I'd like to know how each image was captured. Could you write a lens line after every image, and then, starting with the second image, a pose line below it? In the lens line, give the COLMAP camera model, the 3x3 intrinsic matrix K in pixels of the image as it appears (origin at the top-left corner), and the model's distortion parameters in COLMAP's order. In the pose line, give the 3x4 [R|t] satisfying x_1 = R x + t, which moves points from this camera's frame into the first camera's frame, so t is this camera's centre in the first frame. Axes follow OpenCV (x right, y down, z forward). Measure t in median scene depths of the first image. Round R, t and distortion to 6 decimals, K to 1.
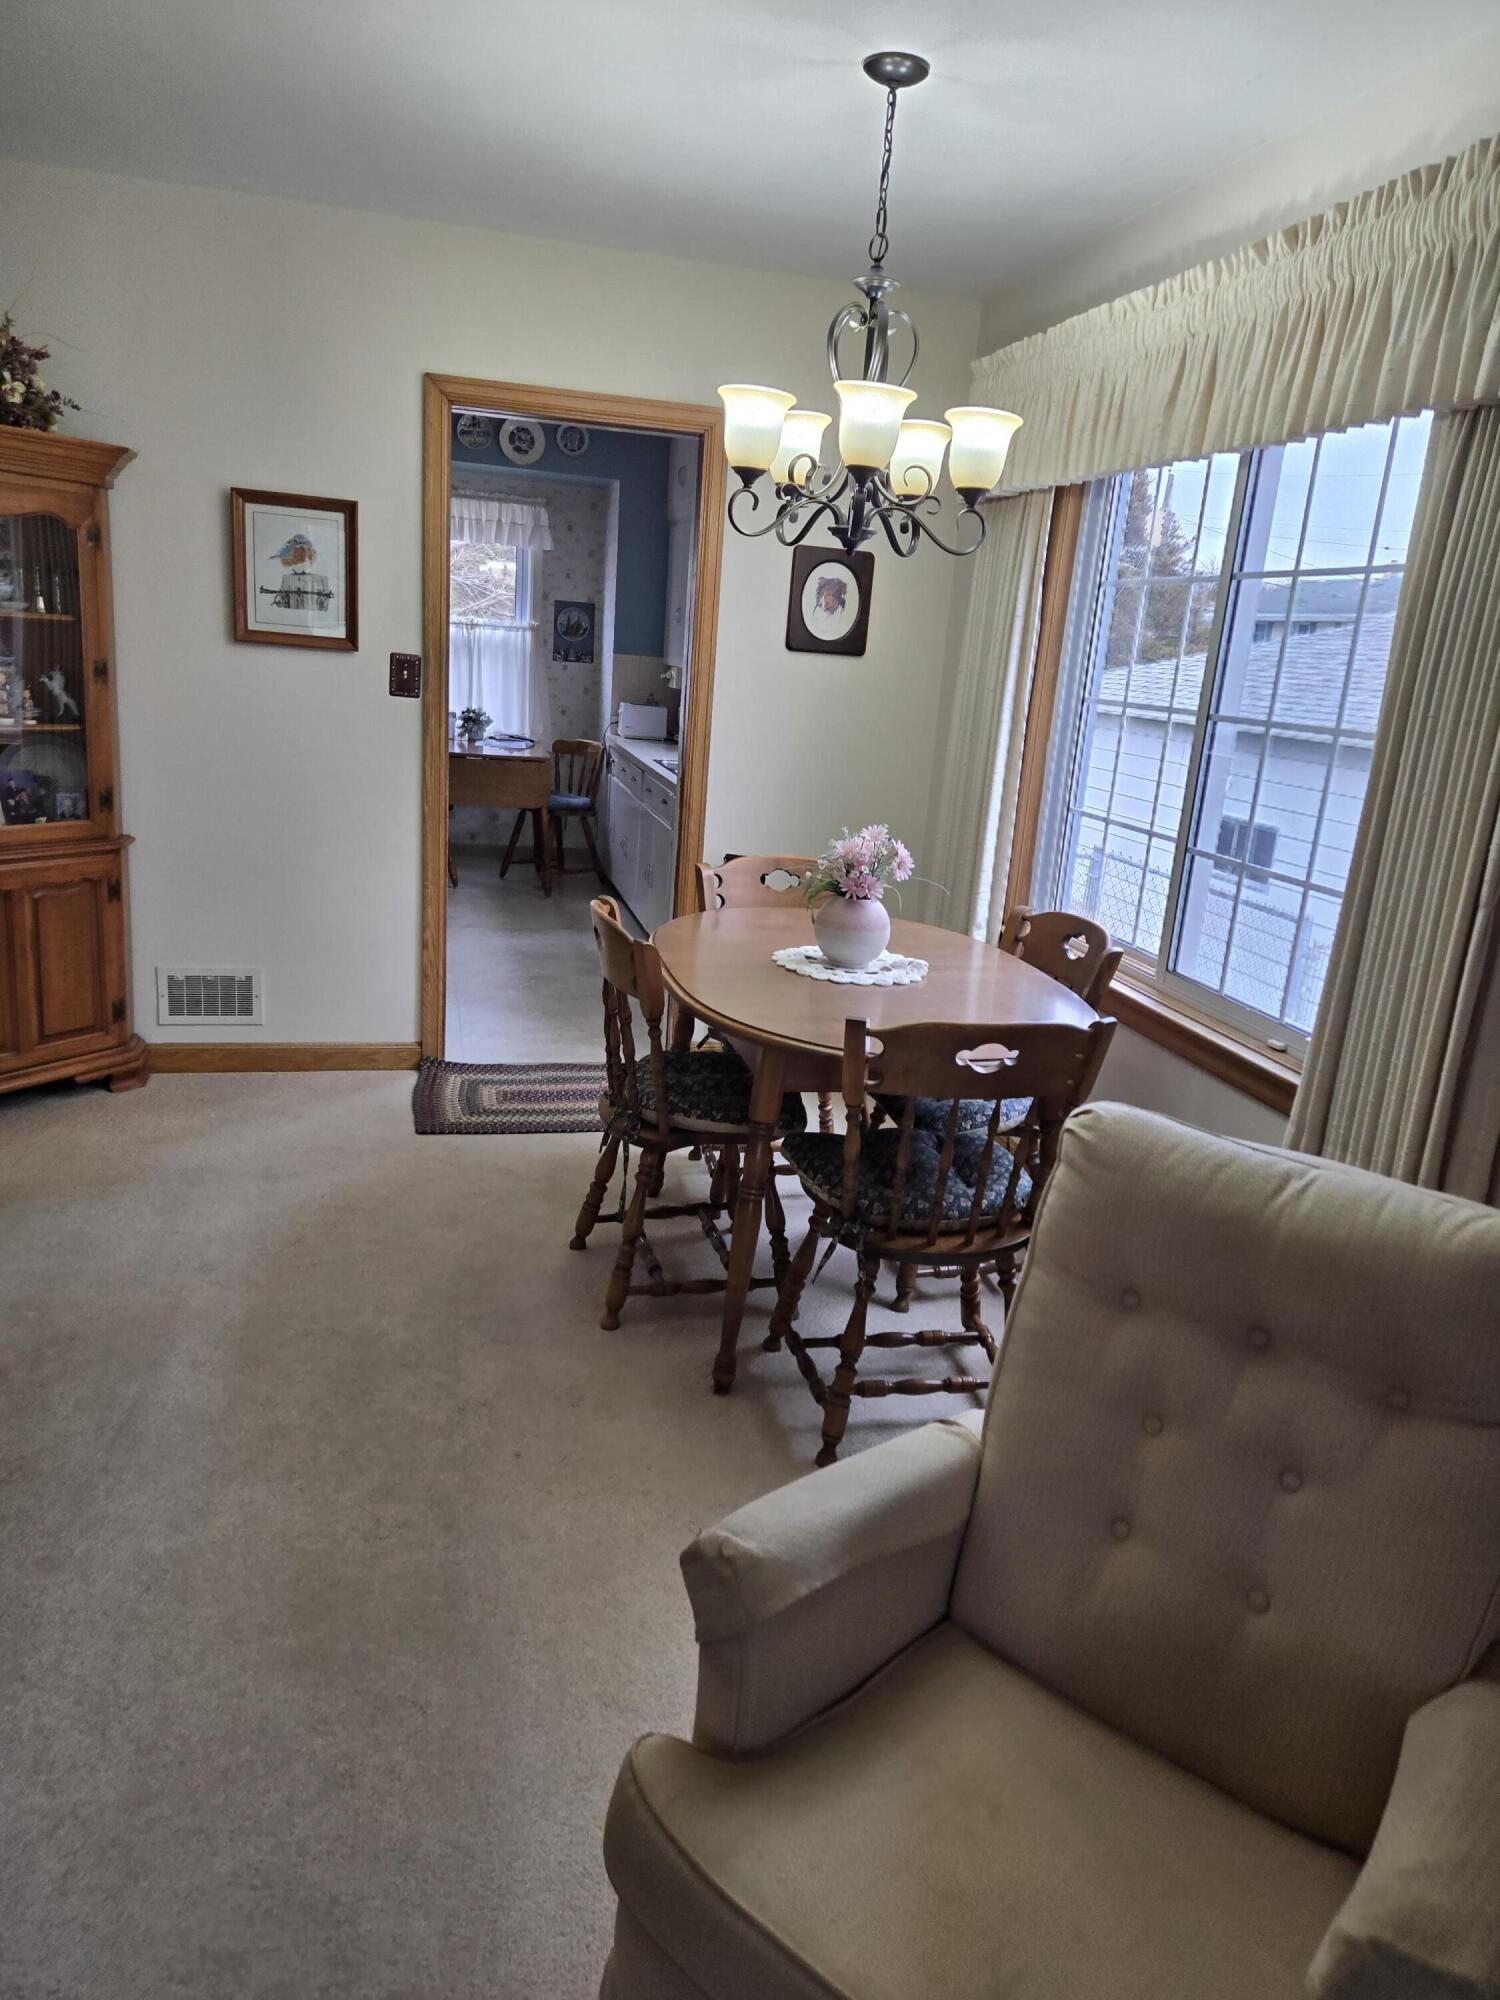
lens RADIAL K [[1343.1, 0, 771.1], [0, 1343.1, 1006.1], [0, 0, 1]] dist [0.088086, -0.075427]
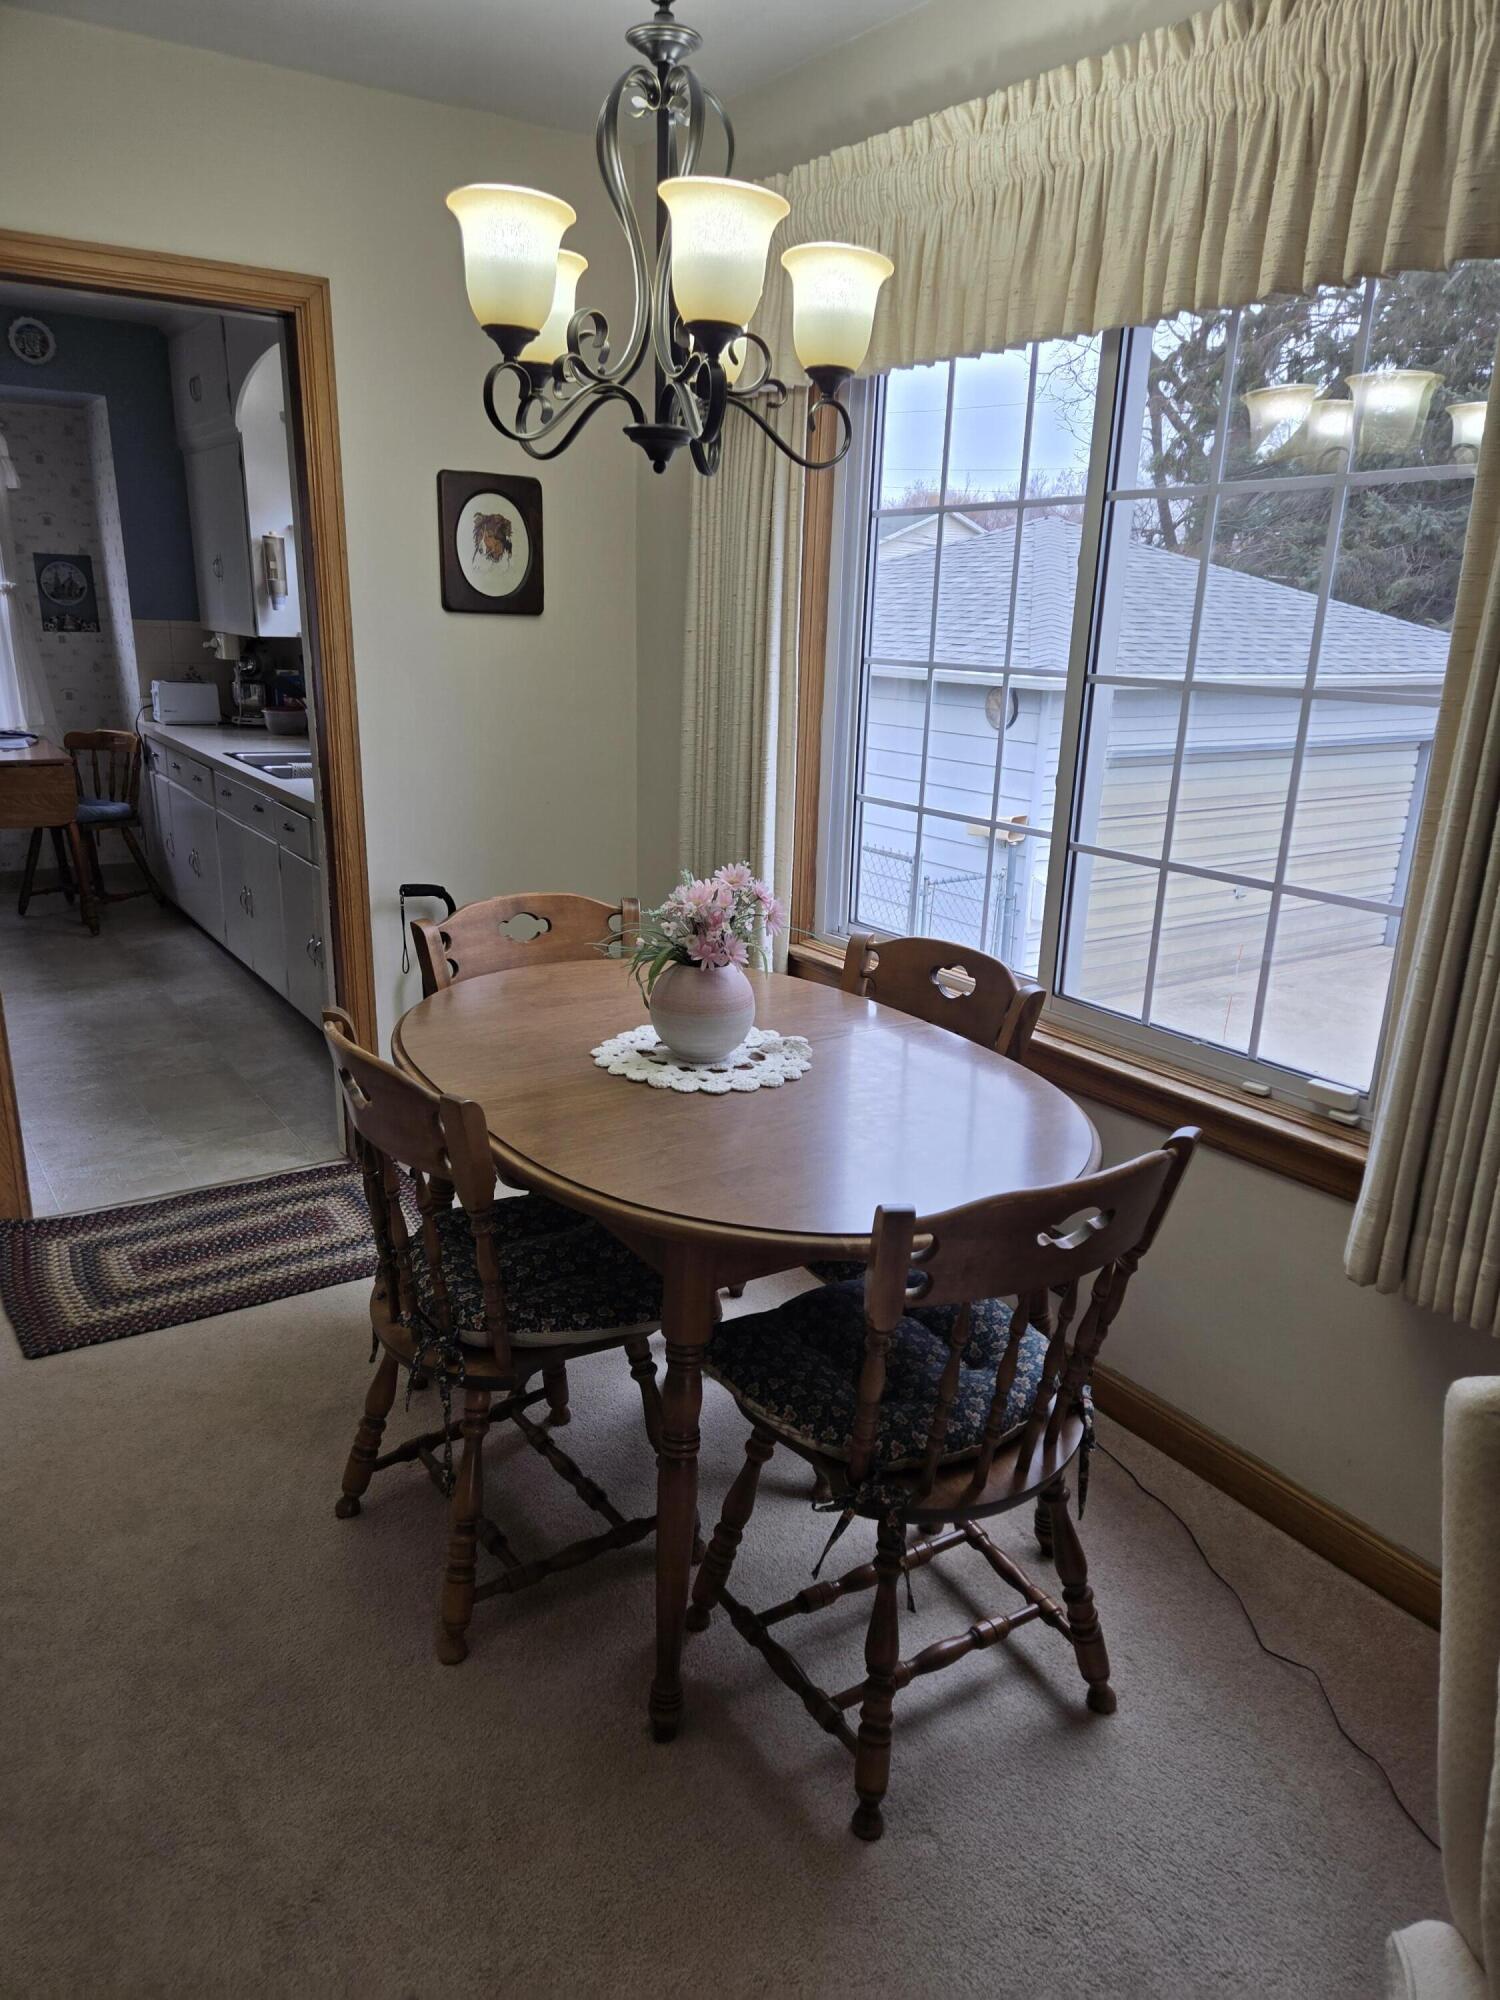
lens RADIAL K [[1343.1, 0, 754.4], [0, 1343.1, 1022.4], [0, 0, 1]] dist [0.088086, -0.075427]
pose [[0.941596, -0.143680, 0.304554, -0.099874], [0.128009, 0.989234, 0.070923, -0.073119], [-0.311465, -0.027795, 0.949851, 0.233820]]
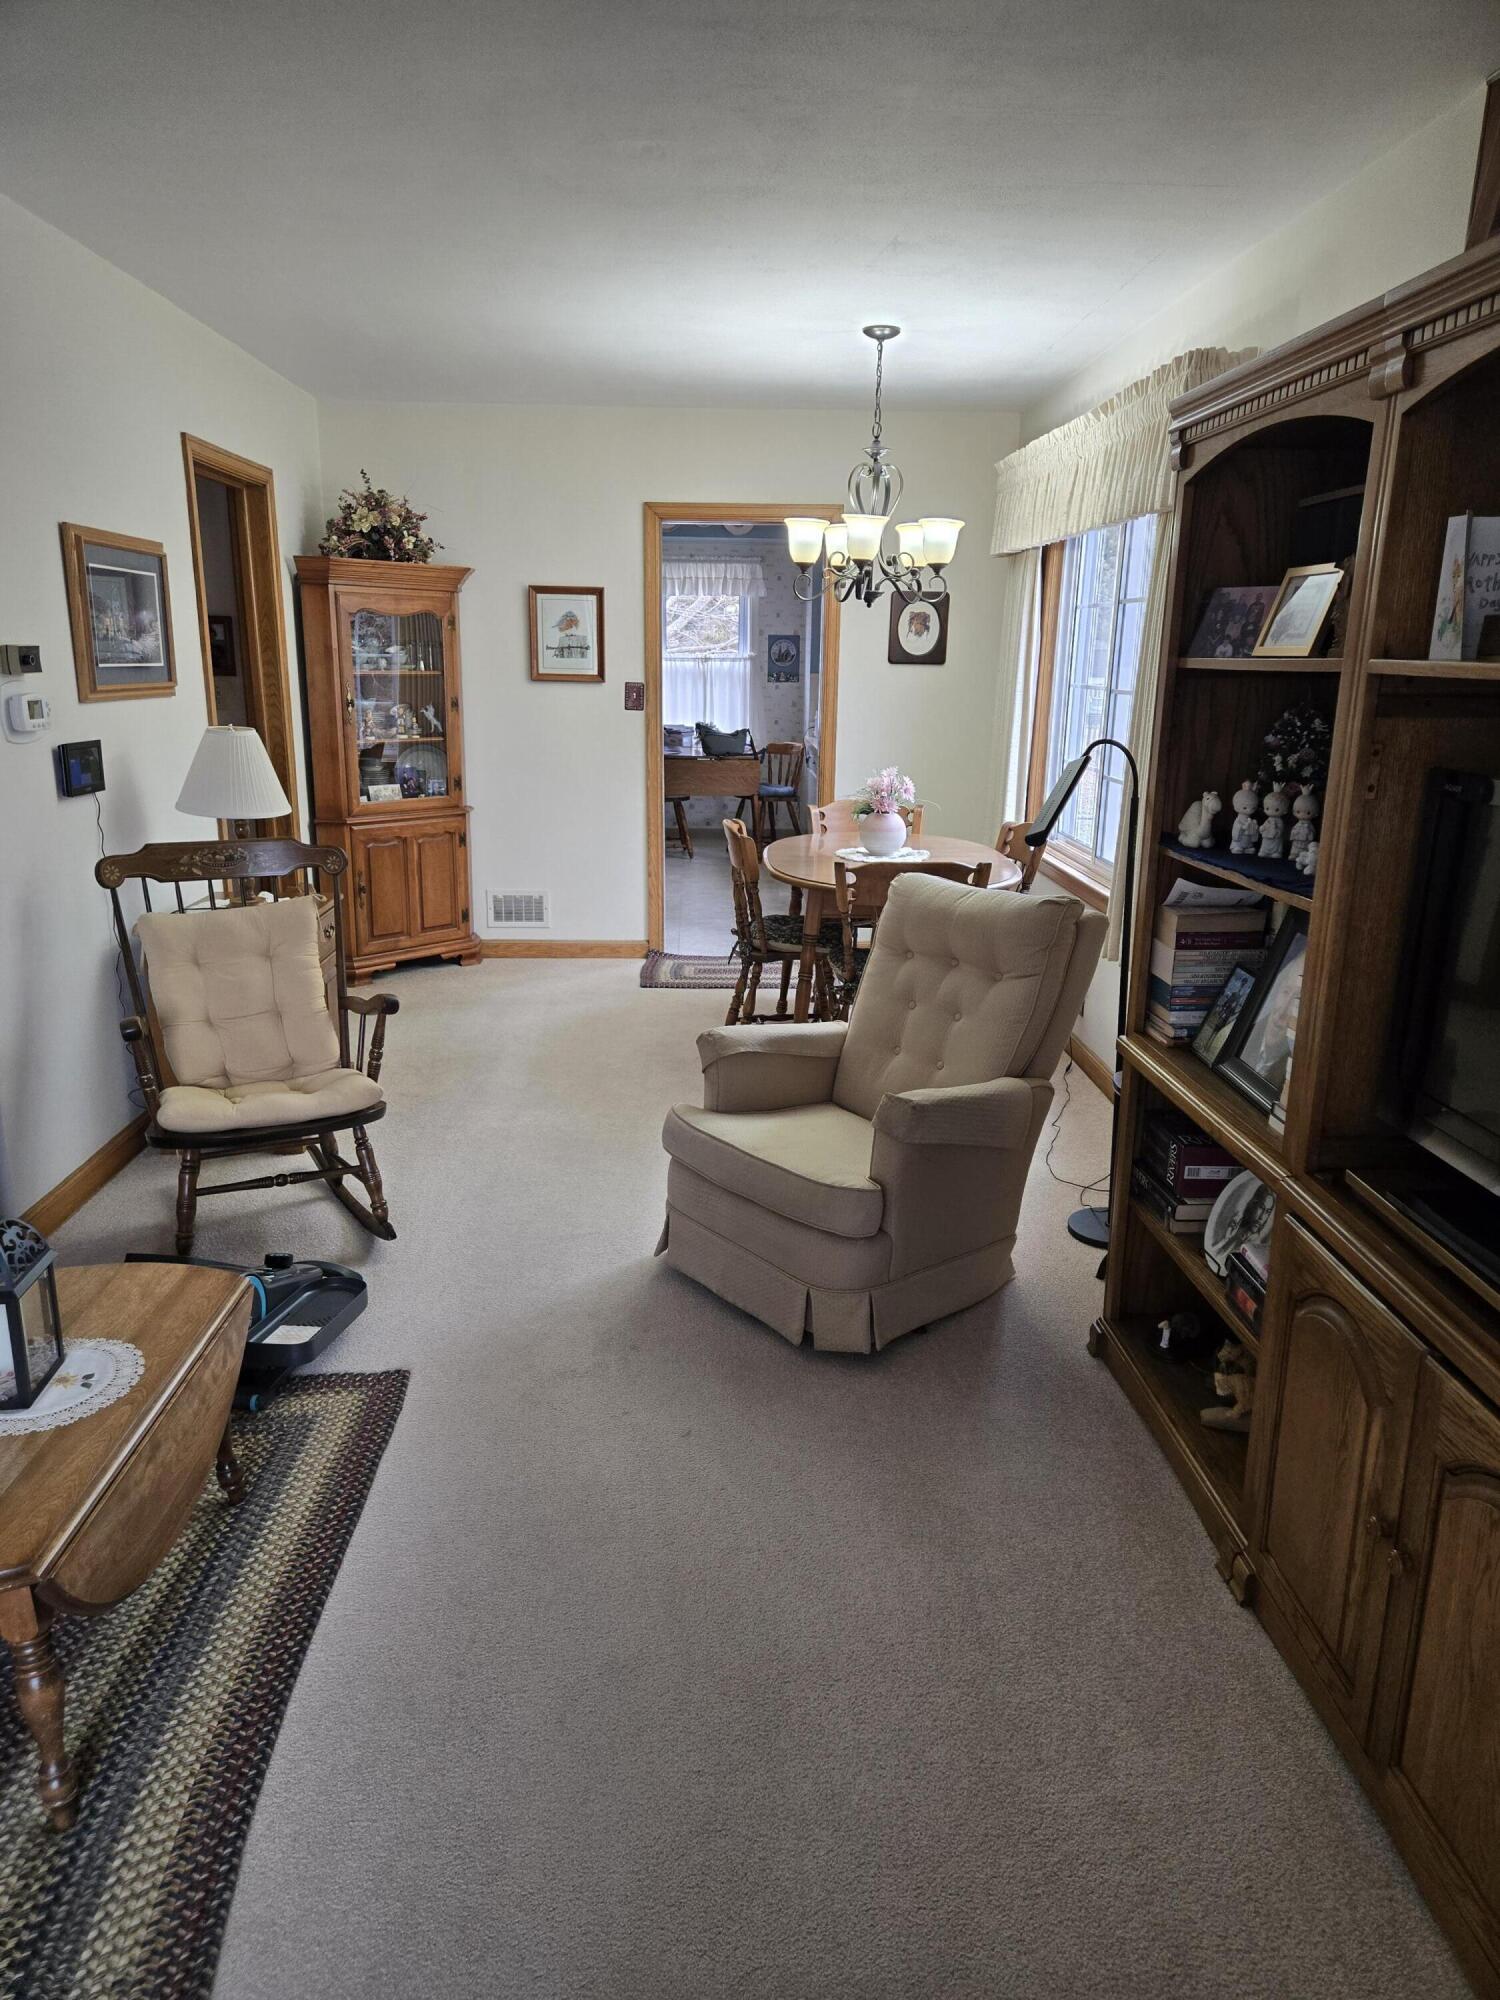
lens RADIAL K [[1343.1, 0, 762.7], [0, 1343.1, 1009.3], [0, 0, 1]] dist [0.088086, -0.075427]
pose [[0.977776, -0.006537, -0.209552, 0.199207], [0.004284, 0.999928, -0.011204, 0.134533], [0.209610, 0.010057, 0.977733, -0.482771]]
